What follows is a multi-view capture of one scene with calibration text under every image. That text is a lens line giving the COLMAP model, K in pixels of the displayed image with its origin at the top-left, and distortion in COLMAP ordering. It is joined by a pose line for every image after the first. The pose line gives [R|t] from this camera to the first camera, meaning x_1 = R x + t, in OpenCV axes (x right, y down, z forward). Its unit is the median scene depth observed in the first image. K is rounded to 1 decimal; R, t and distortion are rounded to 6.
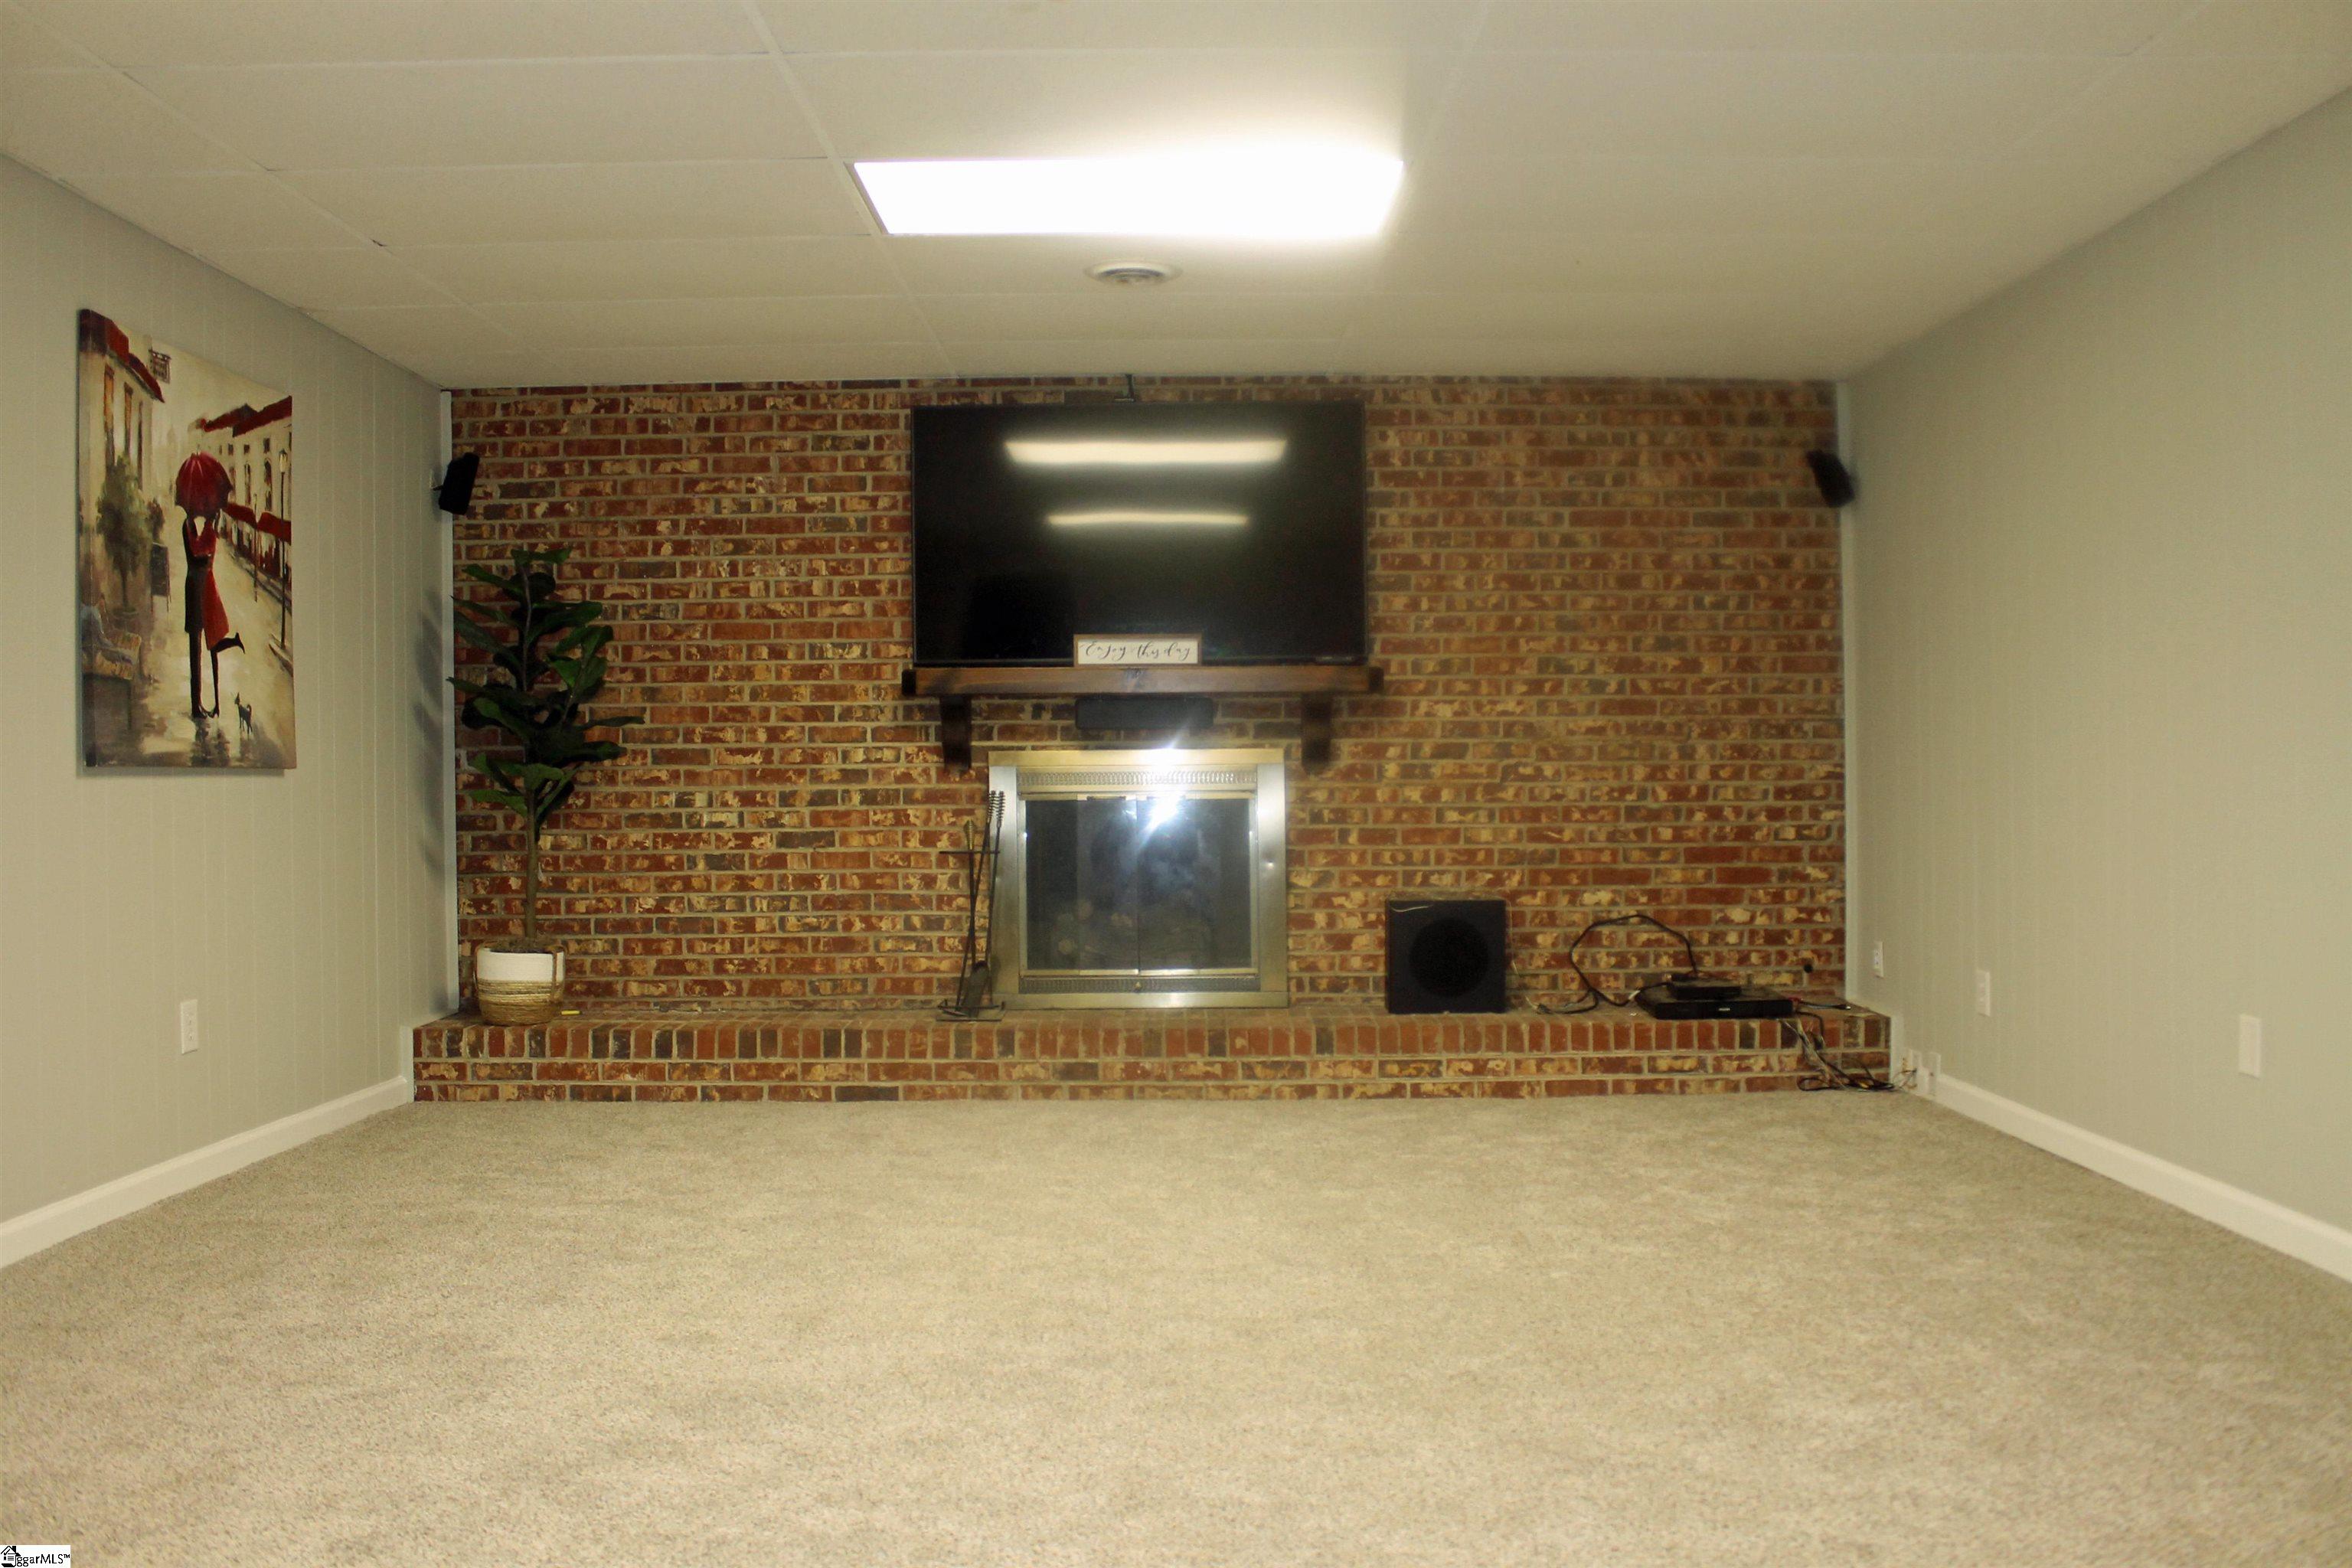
lens RADIAL K [[2000.2, 0, 1171.8], [0, 2000.2, 781.5], [0, 0, 1]] dist [-0.166231, 0.164150]
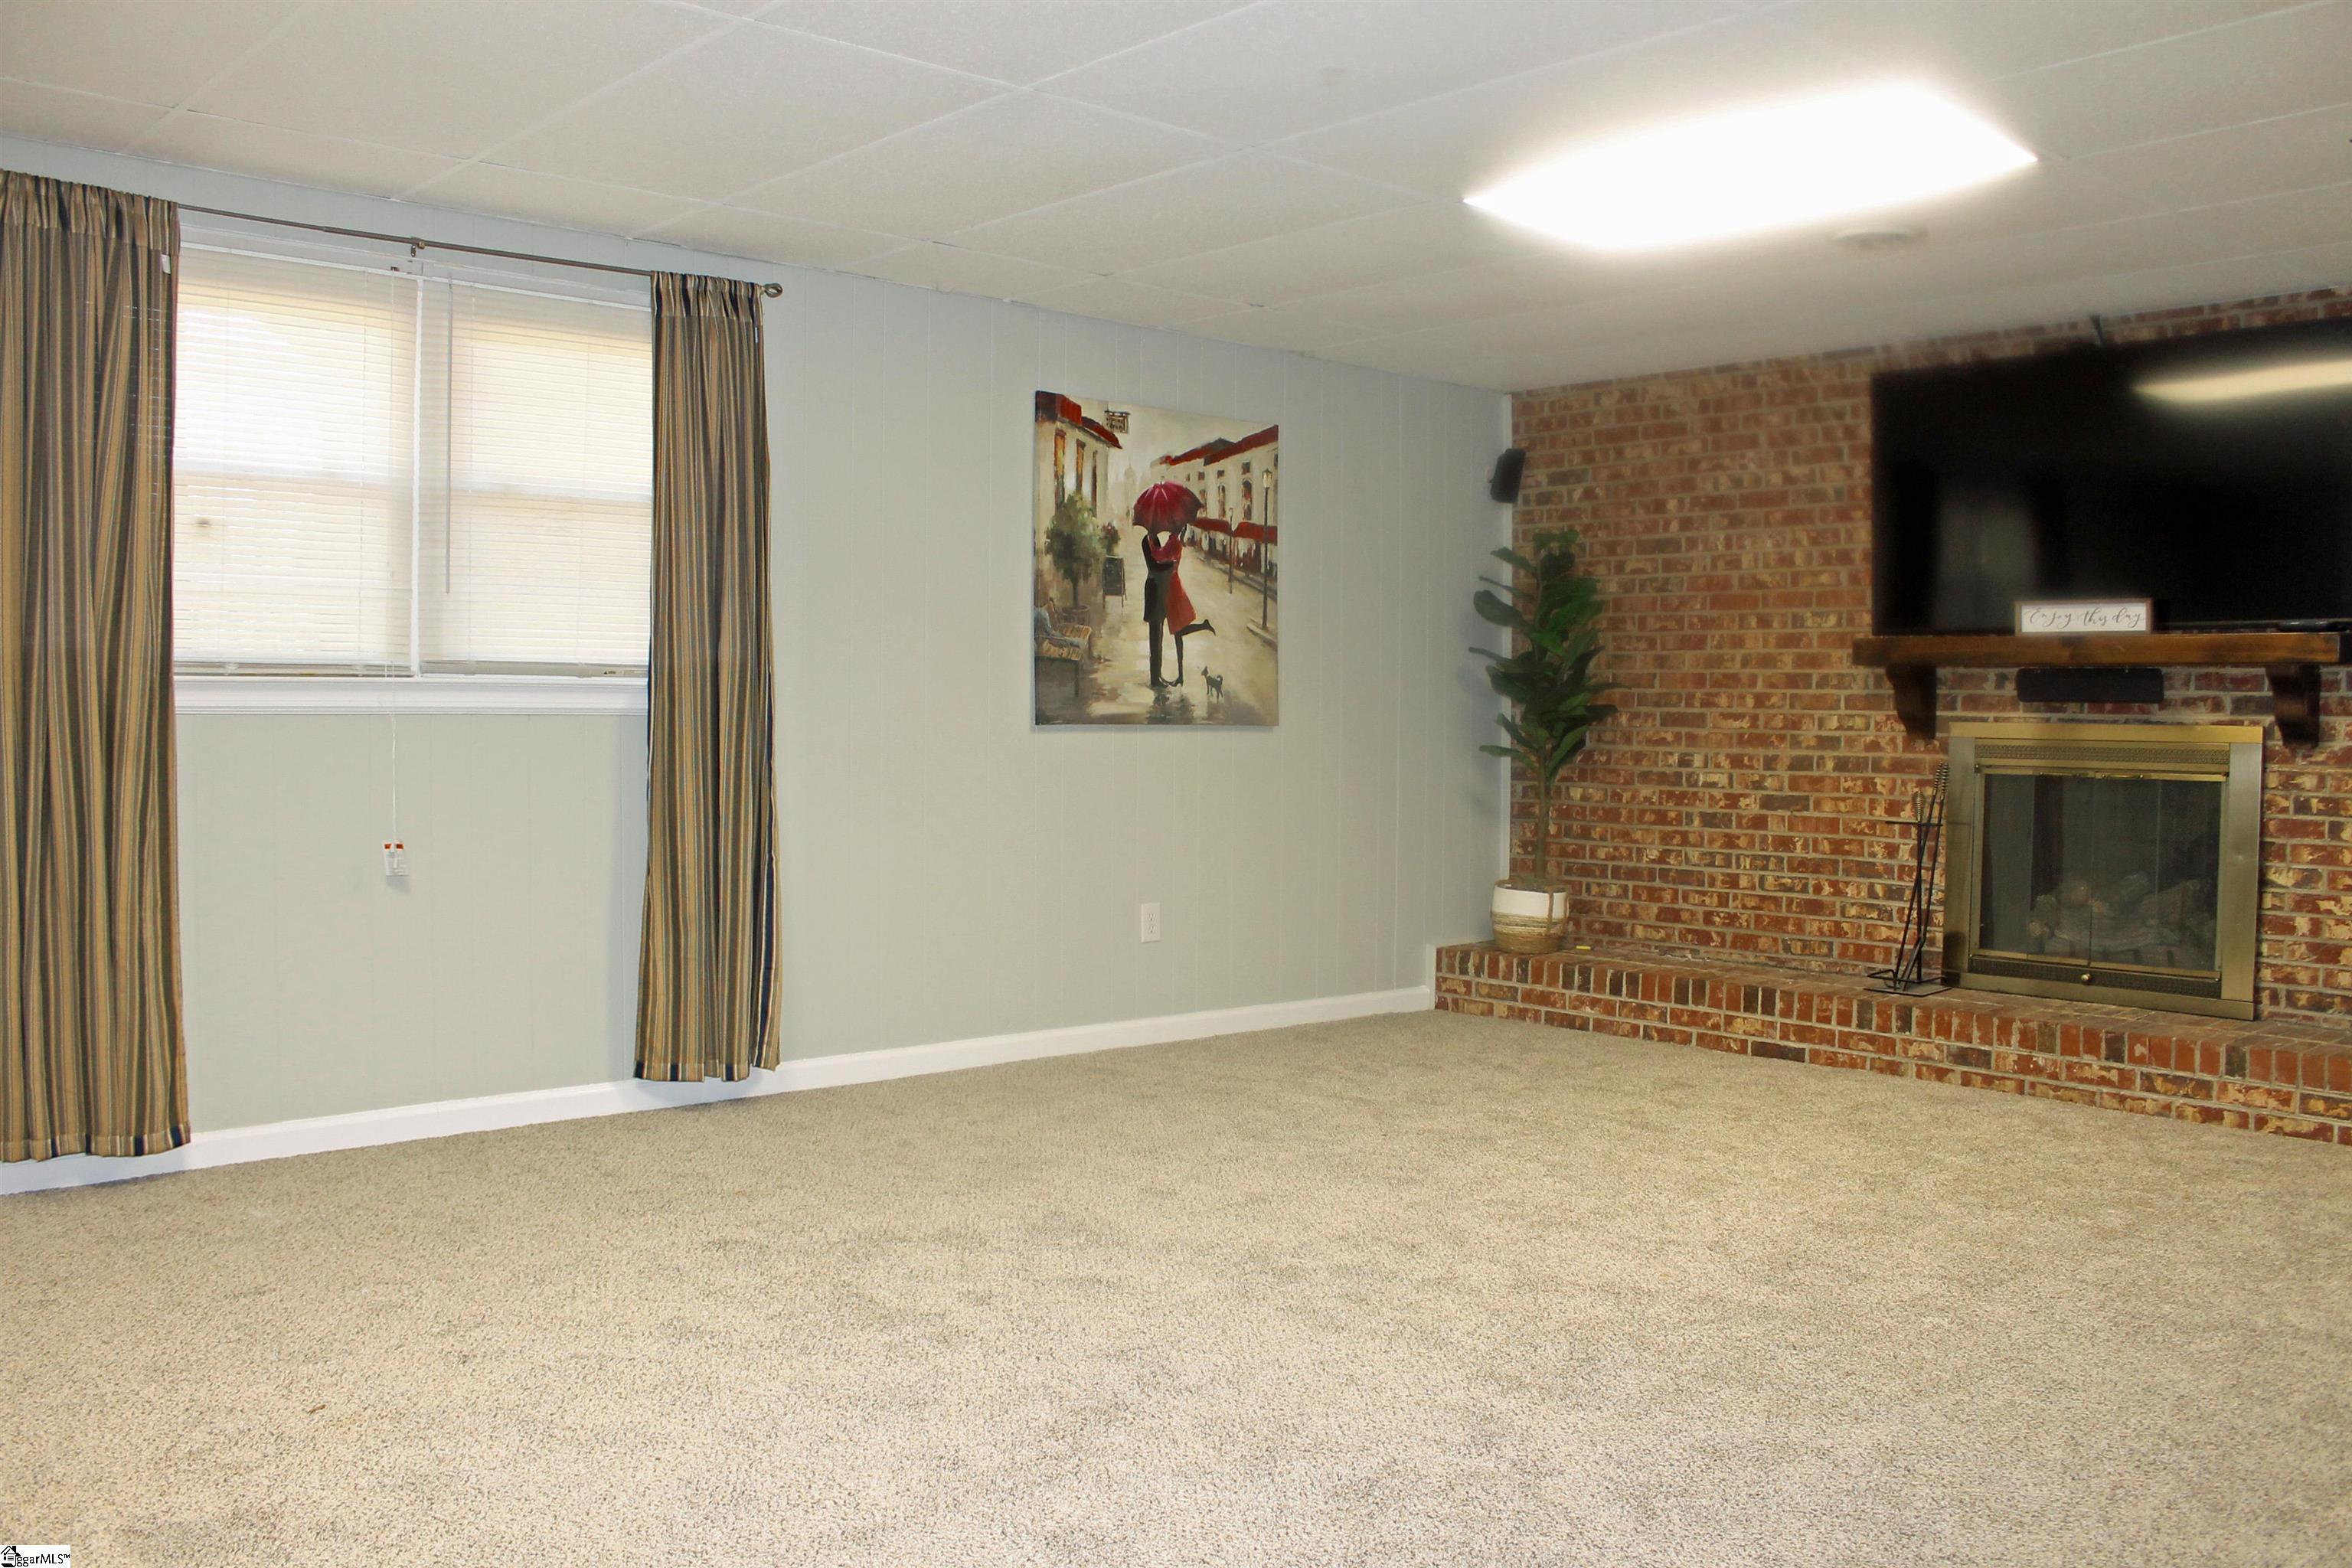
lens RADIAL K [[2000.2, 0, 1171.8], [0, 2000.2, 781.5], [0, 0, 1]] dist [-0.166231, 0.164150]
pose [[0.665211, 0.043399, -0.745393, 0.368505], [-0.019033, 0.998971, 0.041178, -0.017993], [0.746413, -0.013205, 0.665352, 0.081188]]
